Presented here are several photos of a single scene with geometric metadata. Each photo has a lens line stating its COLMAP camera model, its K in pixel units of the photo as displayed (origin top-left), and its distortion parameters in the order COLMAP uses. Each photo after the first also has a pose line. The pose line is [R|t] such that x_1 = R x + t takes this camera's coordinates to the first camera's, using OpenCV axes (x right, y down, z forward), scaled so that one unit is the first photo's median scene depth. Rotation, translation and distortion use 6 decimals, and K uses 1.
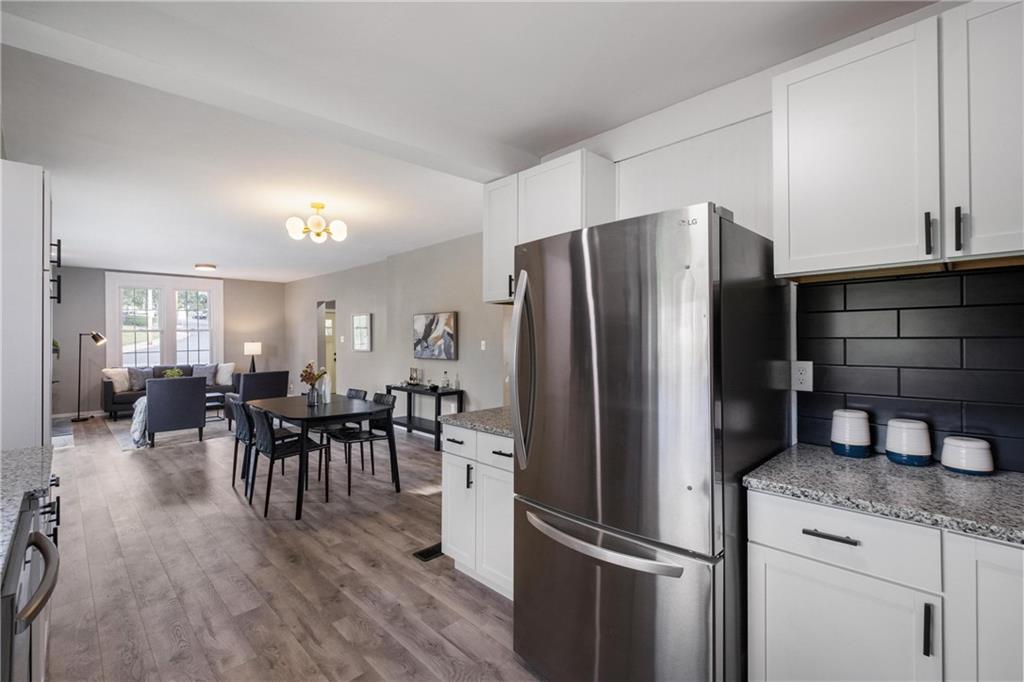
lens RADIAL K [[449.7, 0, 505.5], [0, 449.7, 338.5], [0, 0, 1]] dist [-0.000917, -0.000009]
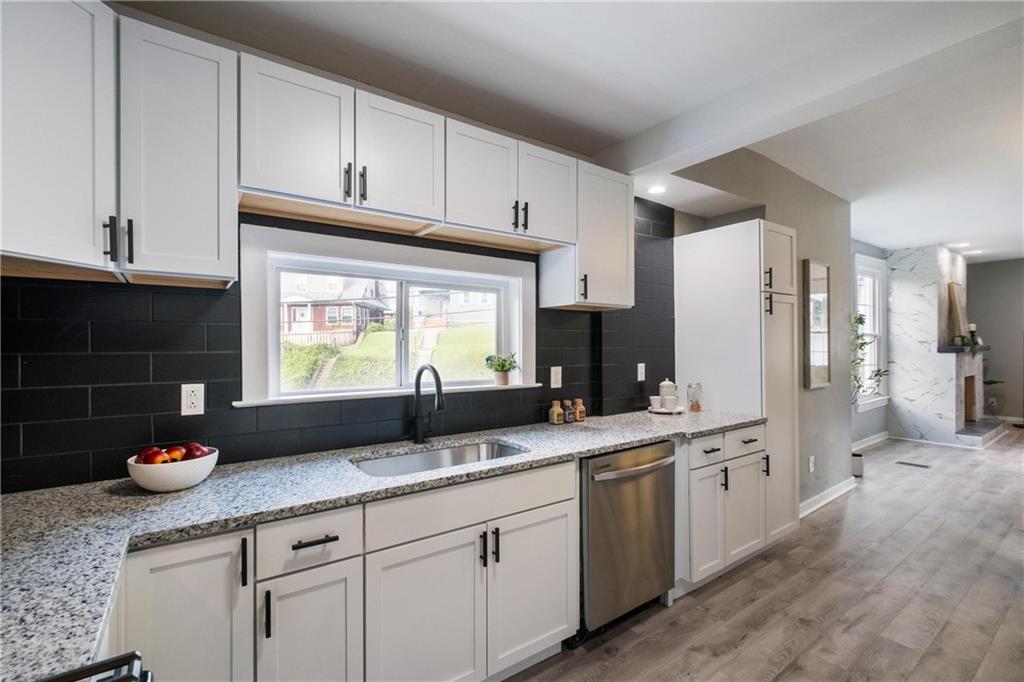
lens RADIAL K [[449.7, 0, 505.8], [0, 449.7, 342.6], [0, 0, 1]] dist [-0.000917, -0.000009]
pose [[-0.154963, 0.000001, -0.987920, 0.427076], [0.006762, 0.999977, -0.001059, 0.002783], [0.987897, -0.006844, -0.154959, 0.364333]]
